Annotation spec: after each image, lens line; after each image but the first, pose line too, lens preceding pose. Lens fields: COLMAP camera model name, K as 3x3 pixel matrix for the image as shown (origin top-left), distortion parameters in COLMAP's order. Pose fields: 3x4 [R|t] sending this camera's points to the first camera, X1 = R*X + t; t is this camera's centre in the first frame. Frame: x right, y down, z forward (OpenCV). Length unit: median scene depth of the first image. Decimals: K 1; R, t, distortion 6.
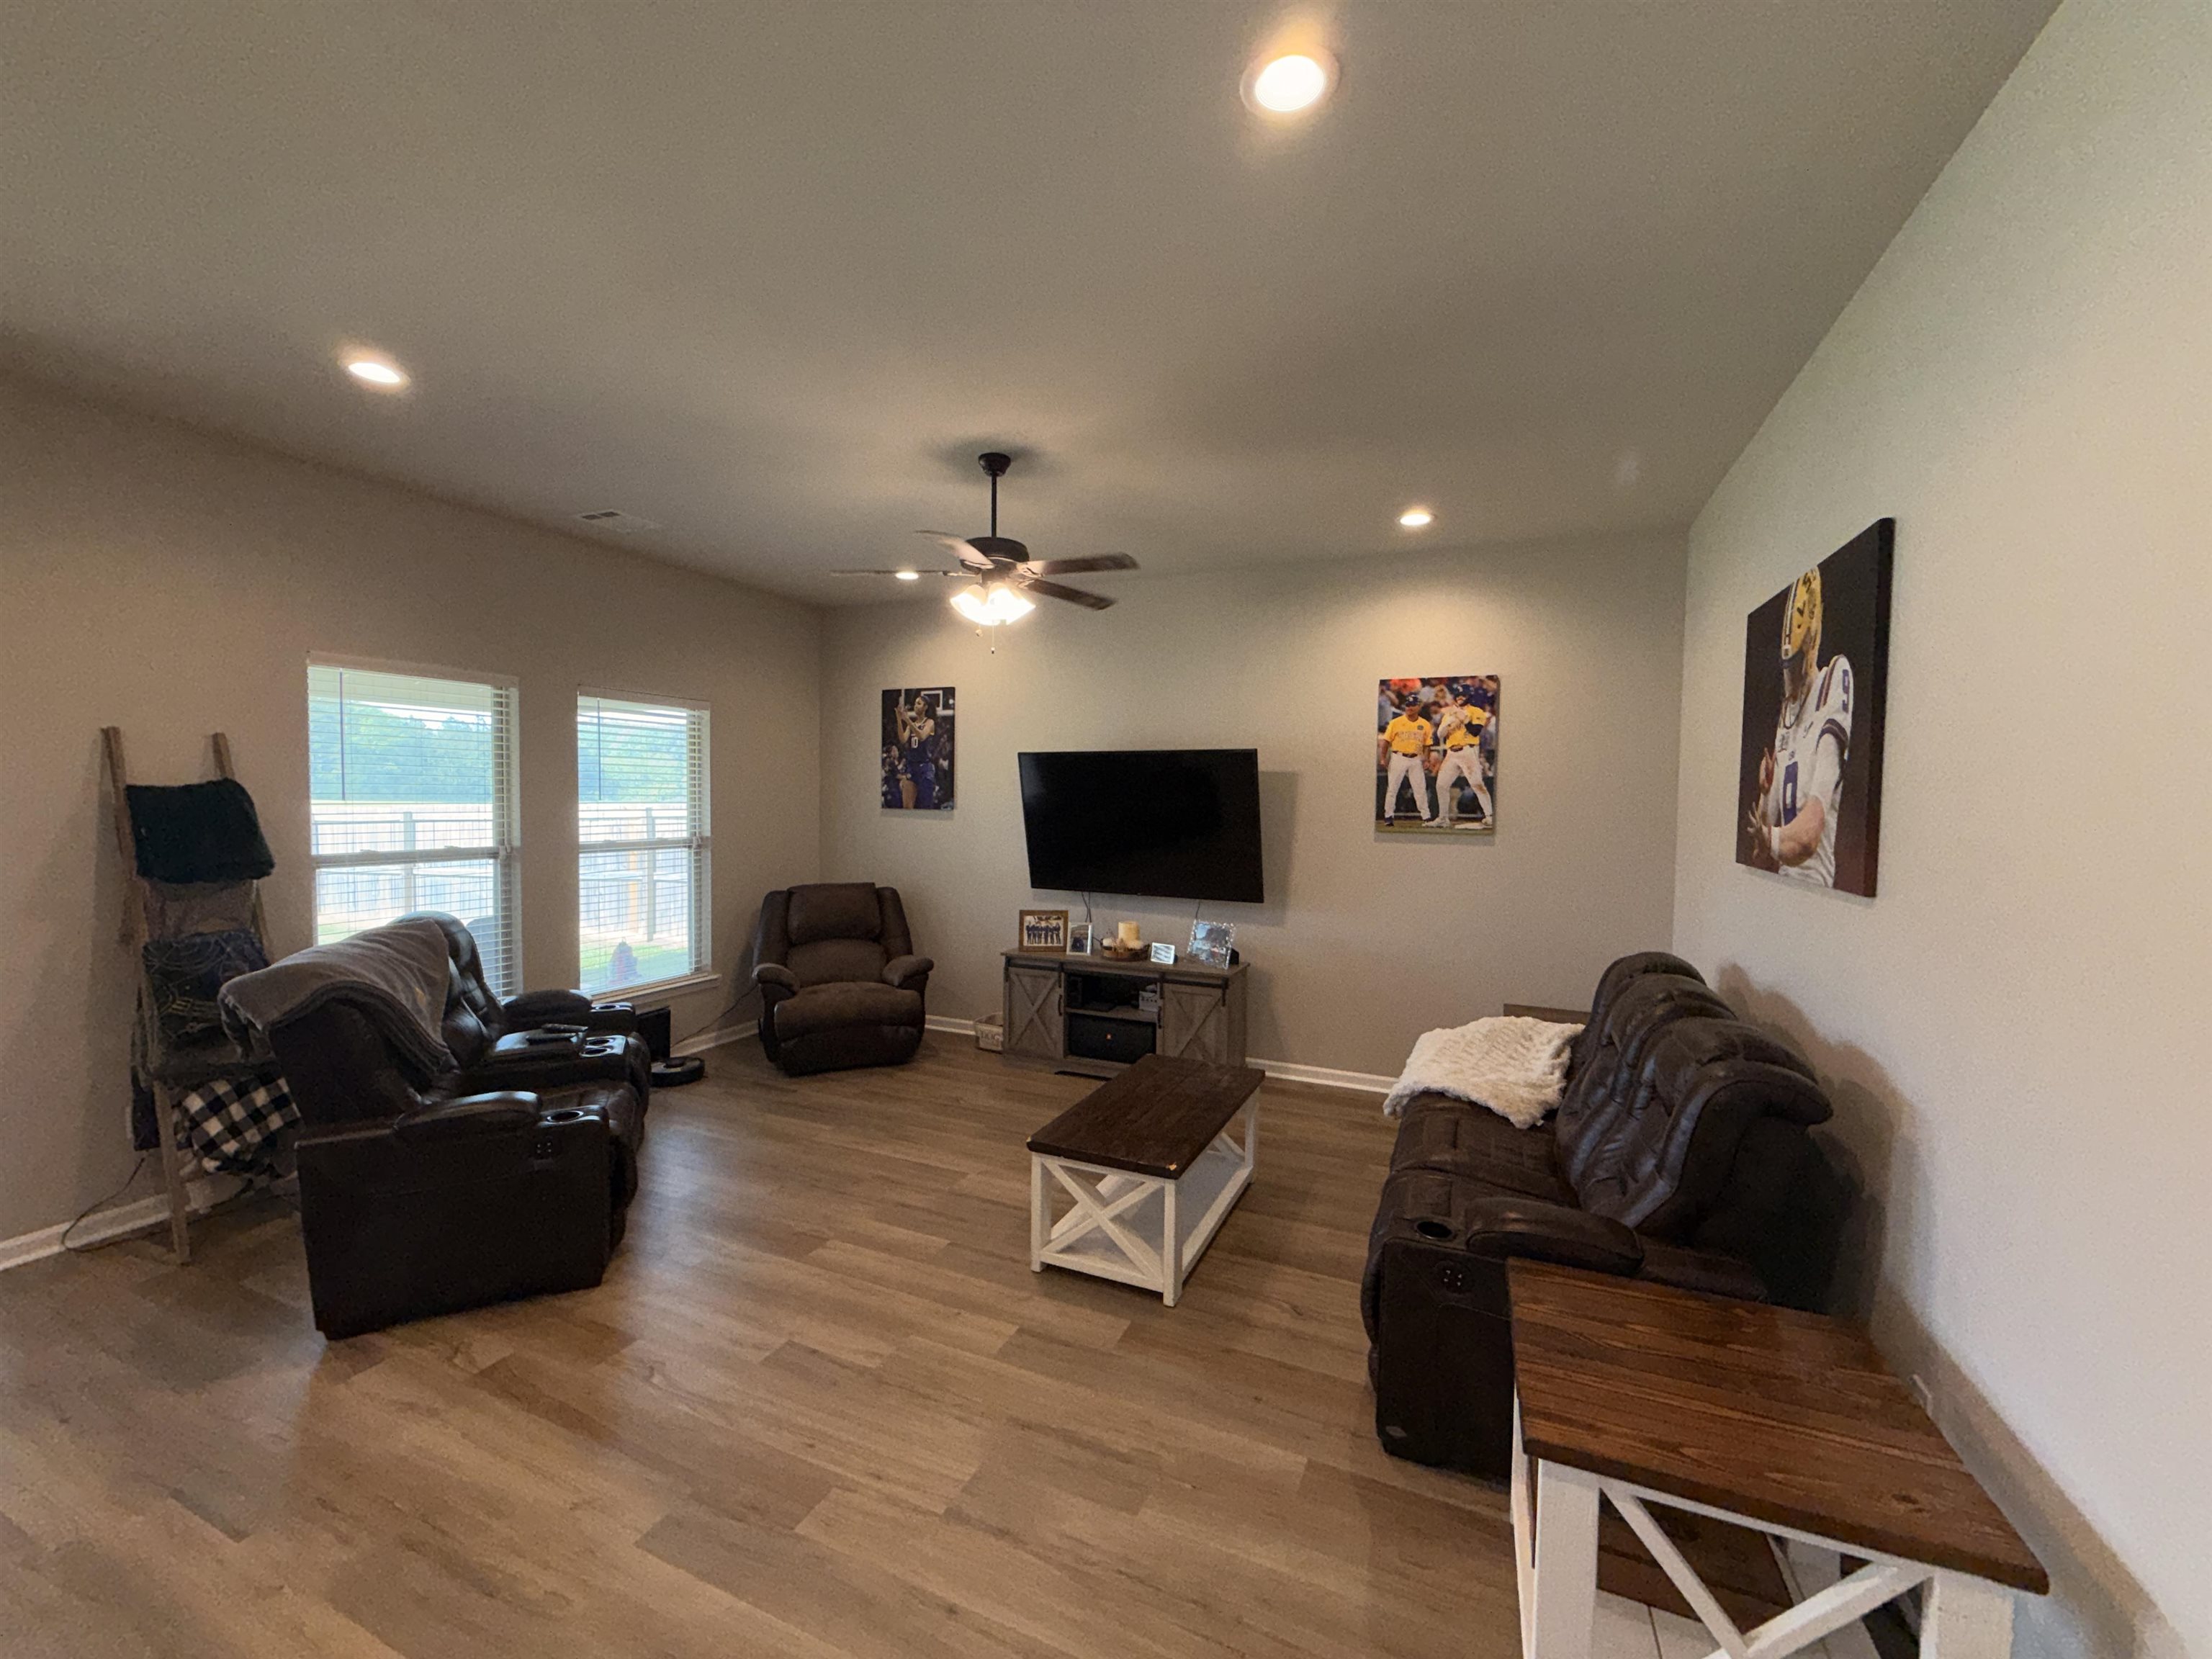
lens RADIAL K [[882.6, 0, 1106.0], [0, 882.6, 829.5], [0, 0, 1]] dist [0.000166, -0.000026]
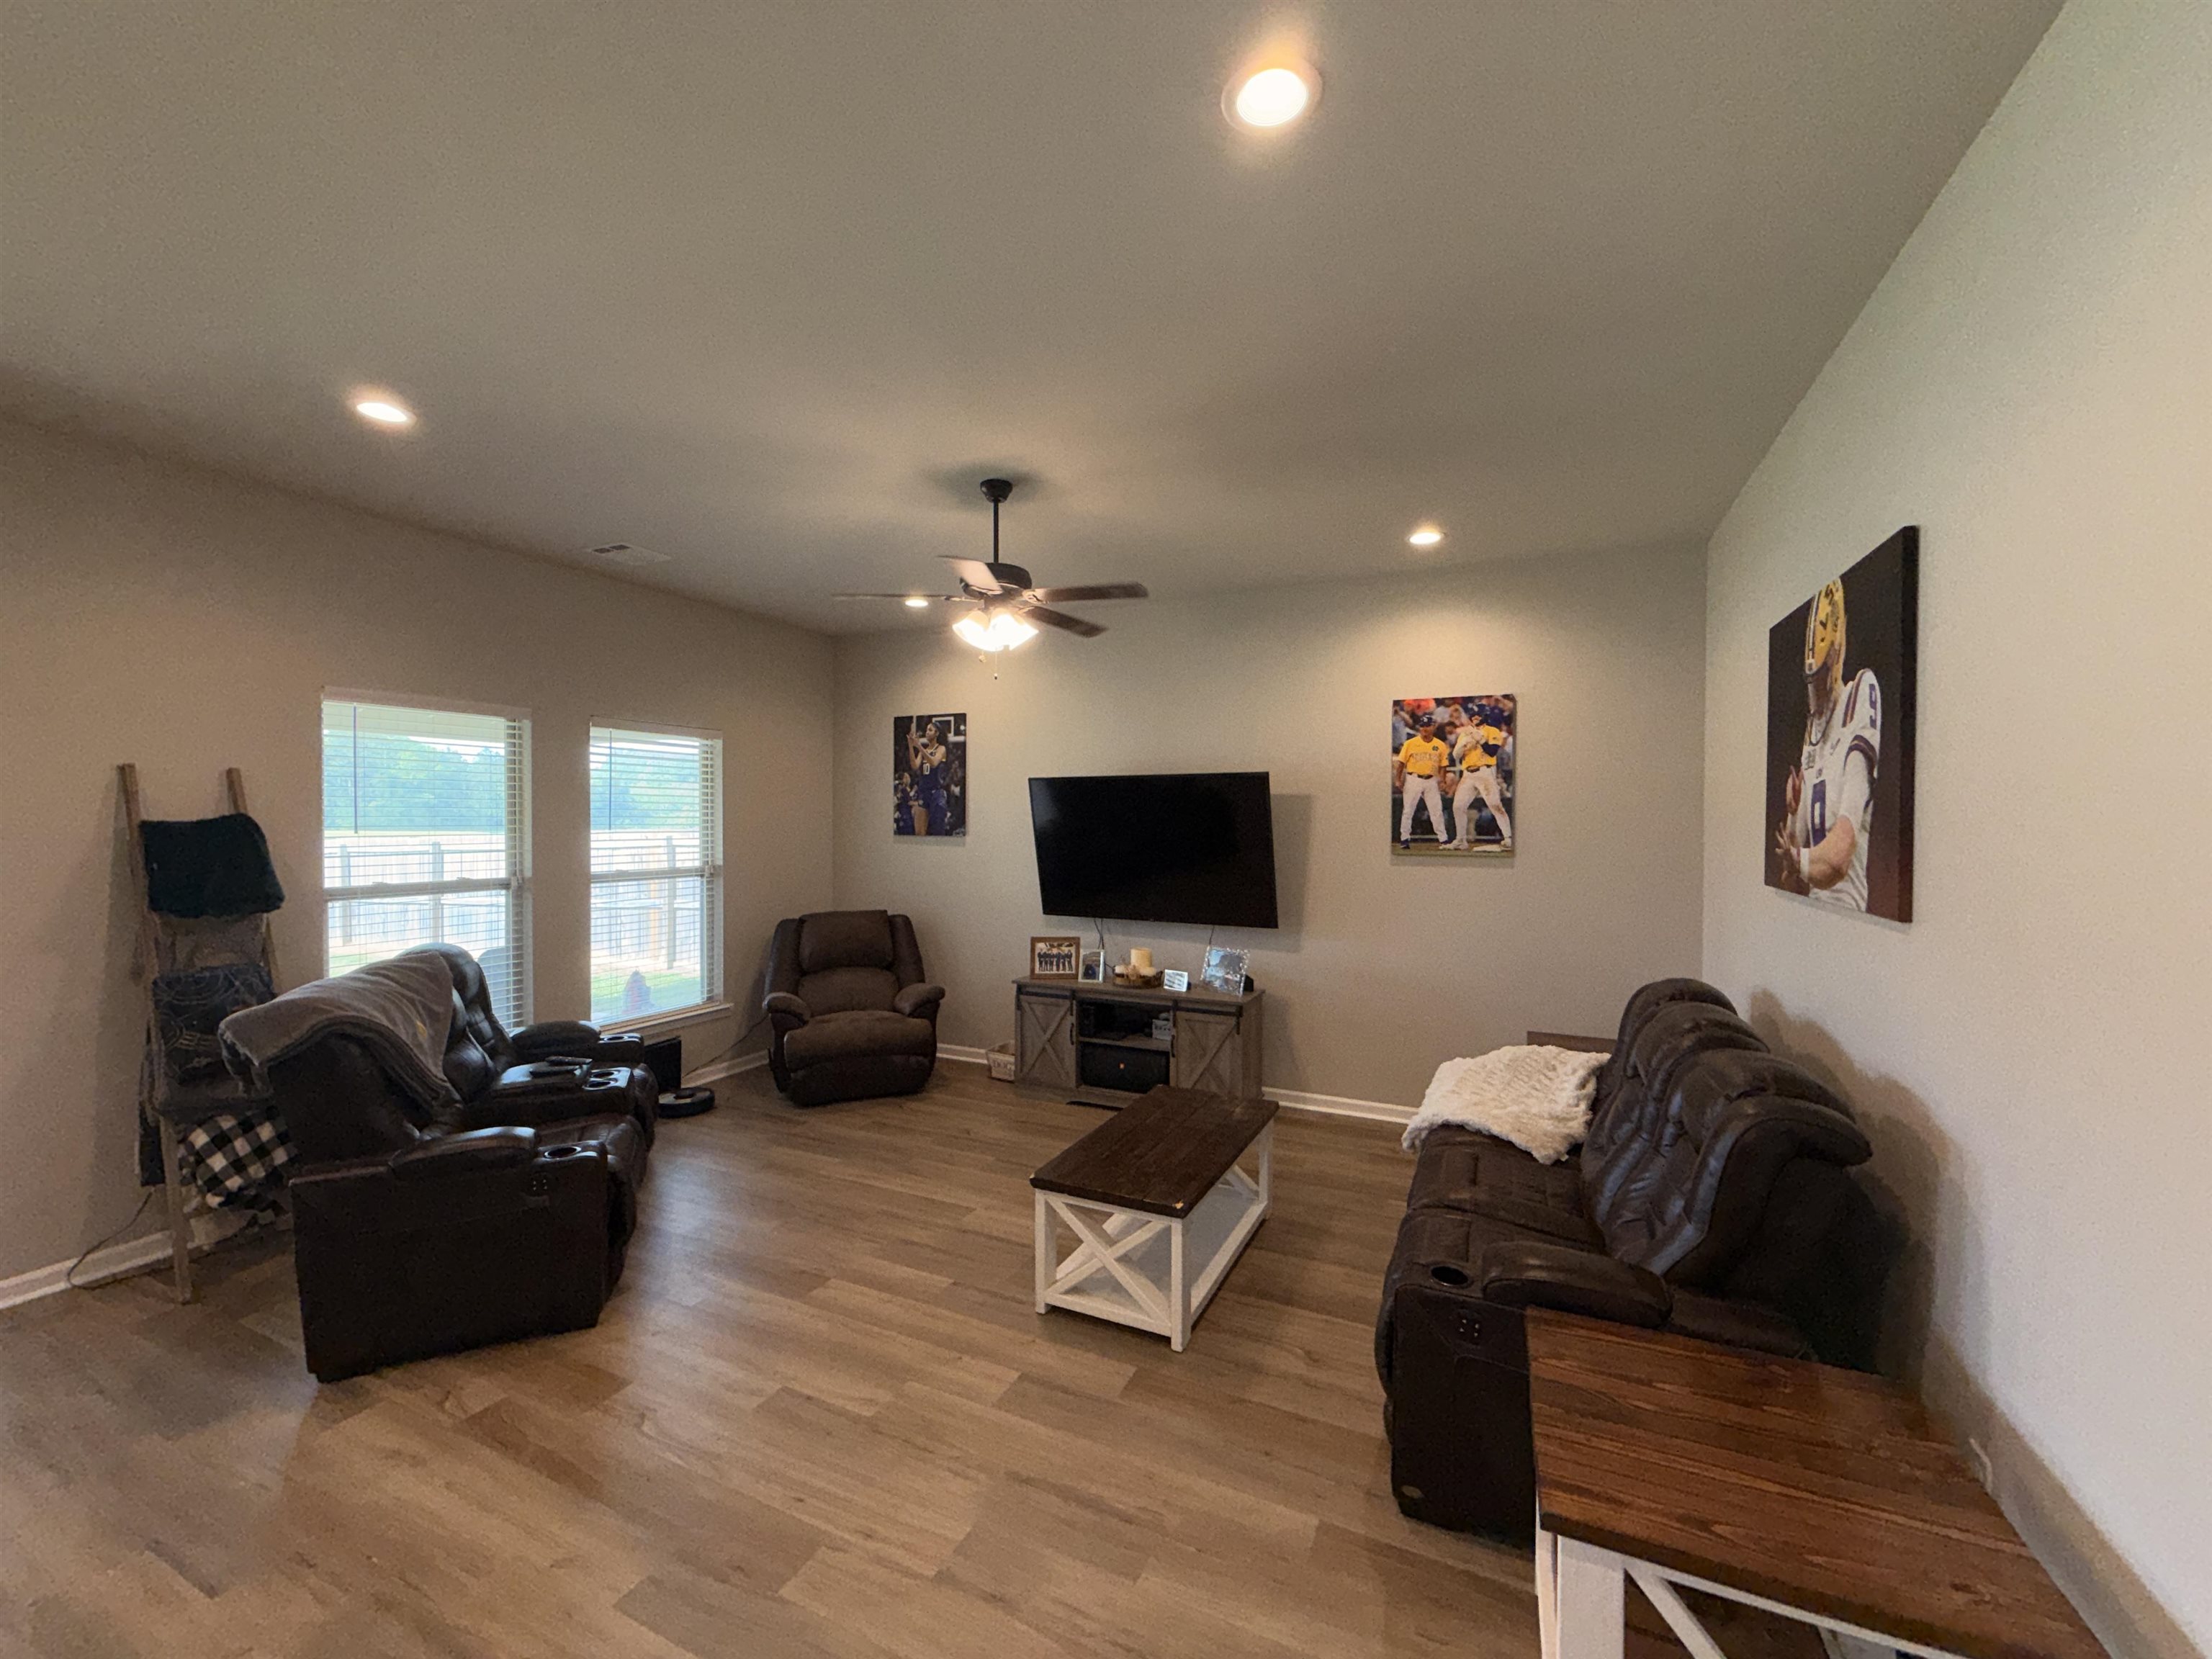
lens RADIAL K [[882.6, 0, 1106.0], [0, 882.6, 829.5], [0, 0, 1]] dist [0.000166, -0.000026]
pose [[0.999637, -0.009493, -0.025234, 0.014035], [0.008821, 0.999607, -0.026615, -0.002401], [0.025477, 0.026383, 0.999327, 0.012469]]
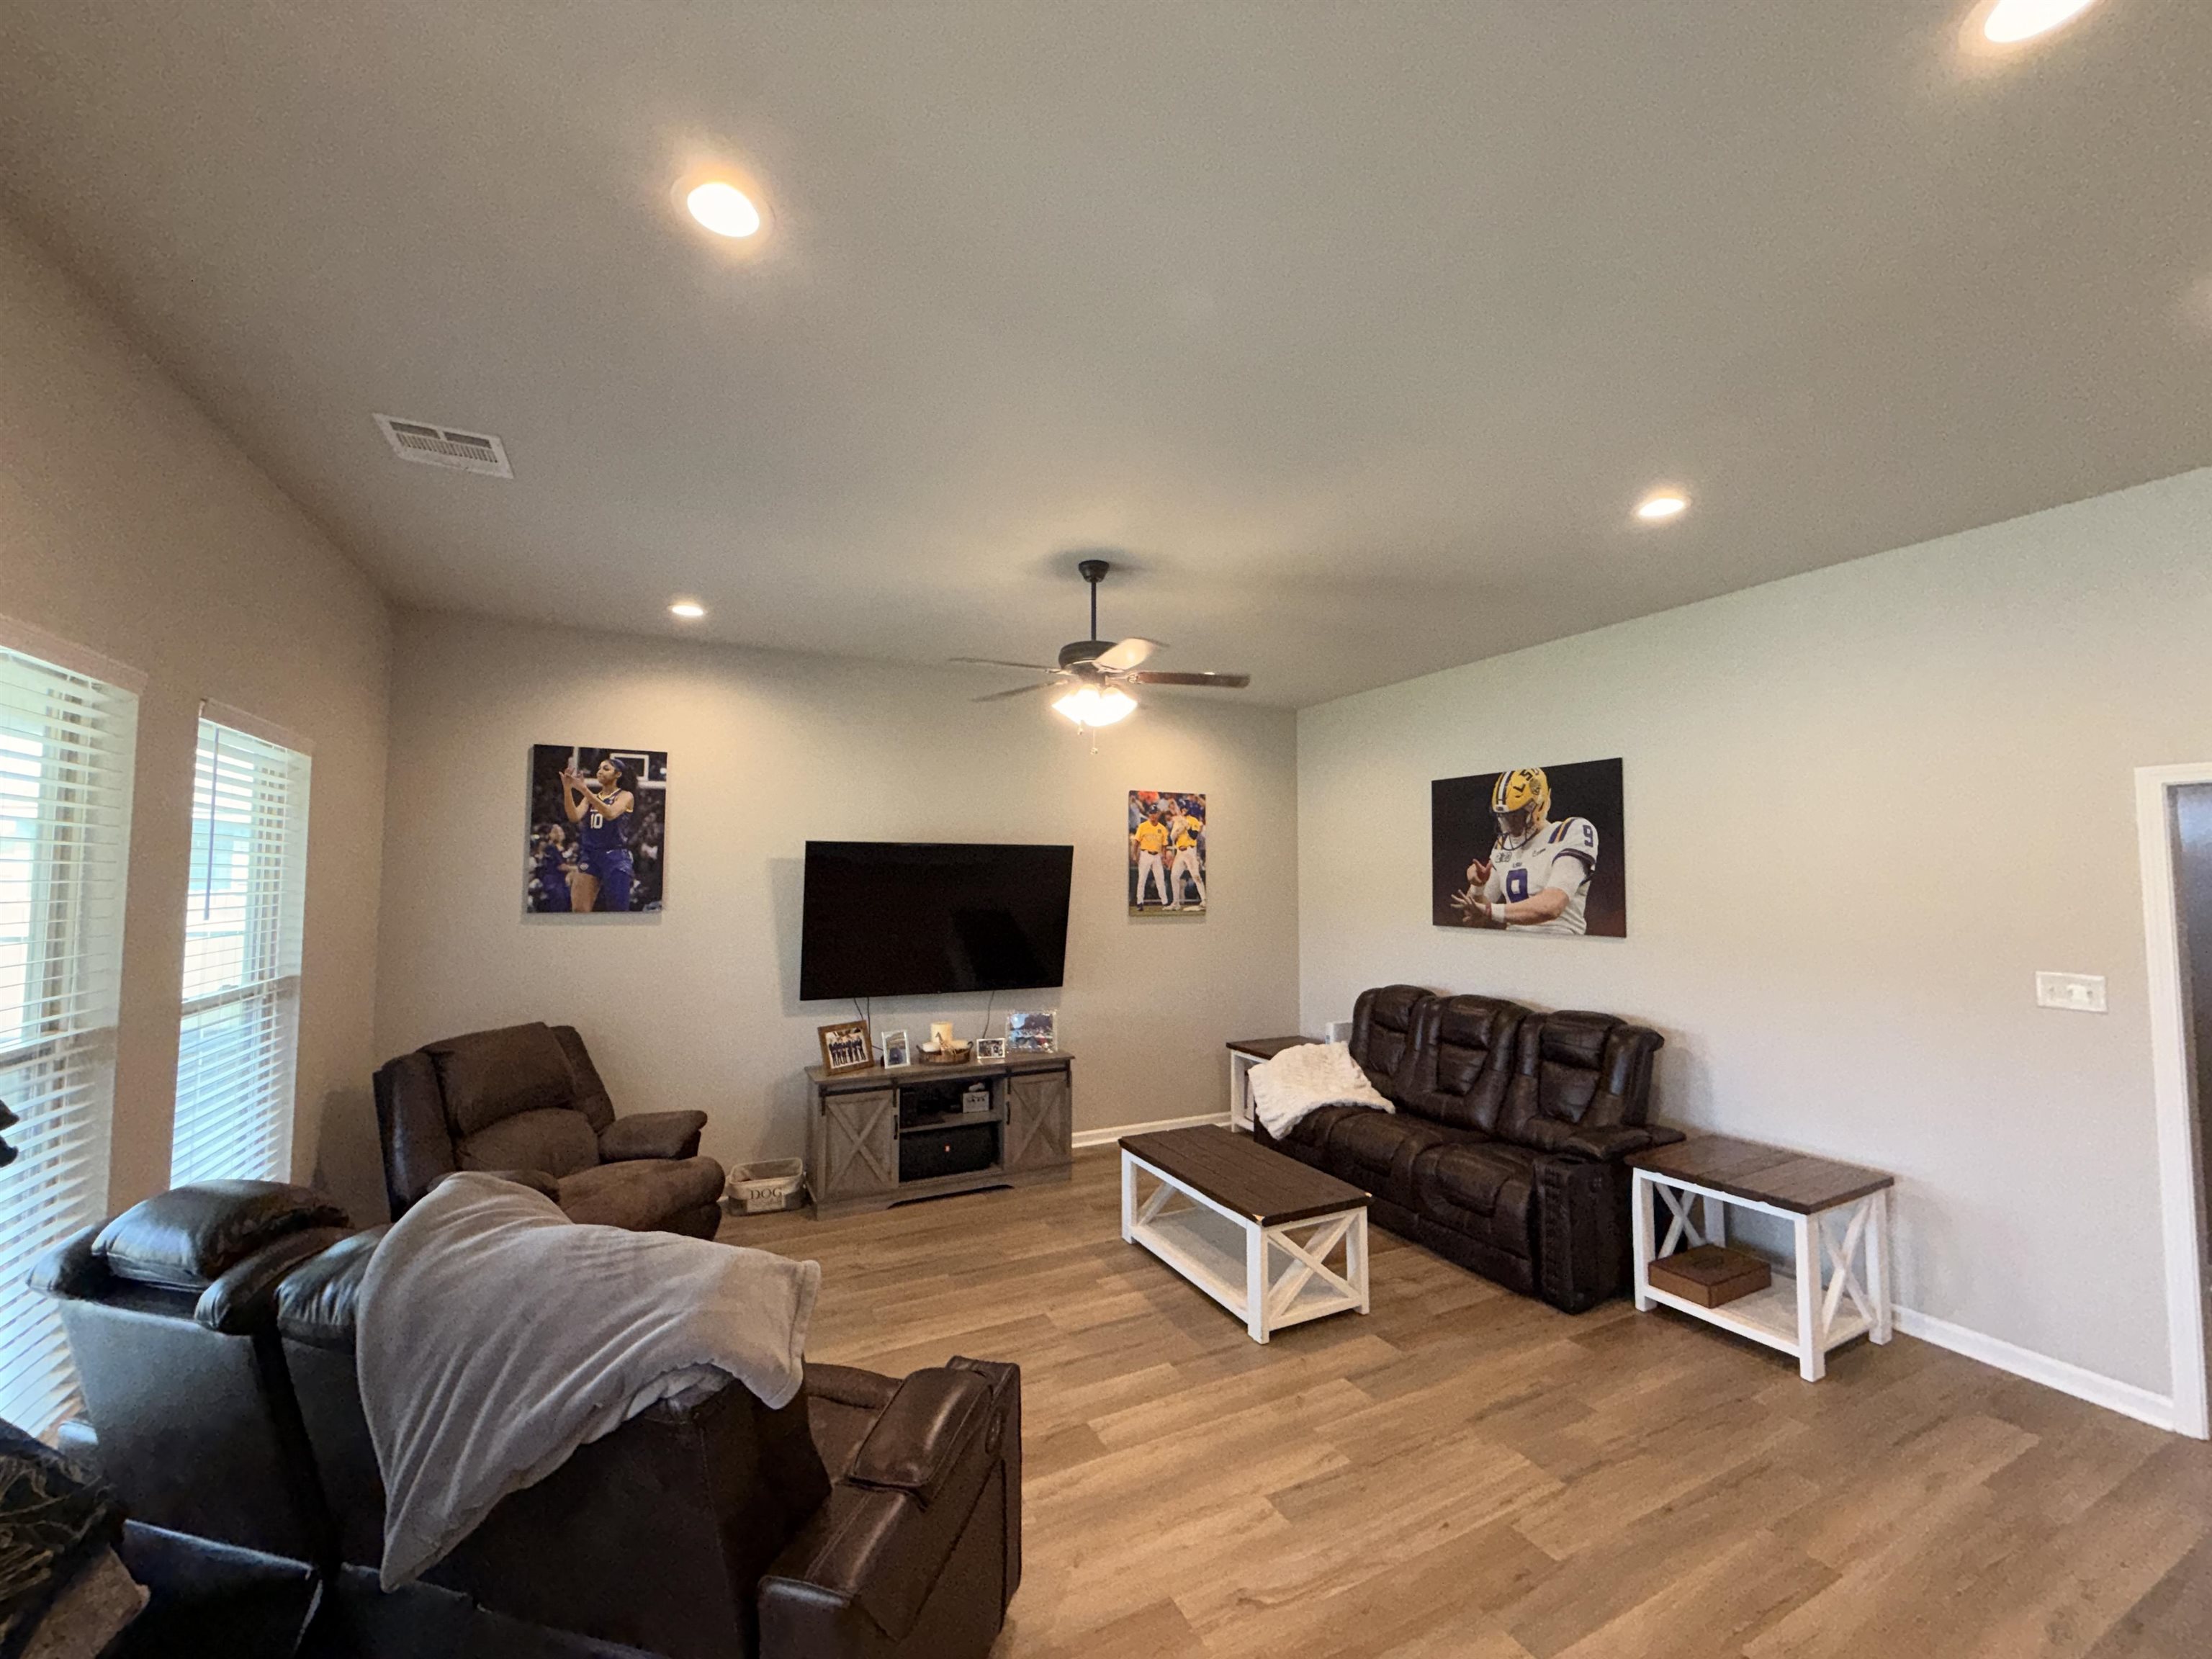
lens RADIAL K [[880.2, 0, 1106.0], [0, 880.2, 829.5], [0, 0, 1]] dist [-0.000832, -0.000051]
pose [[0.631285, 0.033049, 0.774847, -0.670593], [0.035549, 0.996808, -0.071478, -0.031795], [-0.774736, 0.072668, 0.628095, 0.279469]]
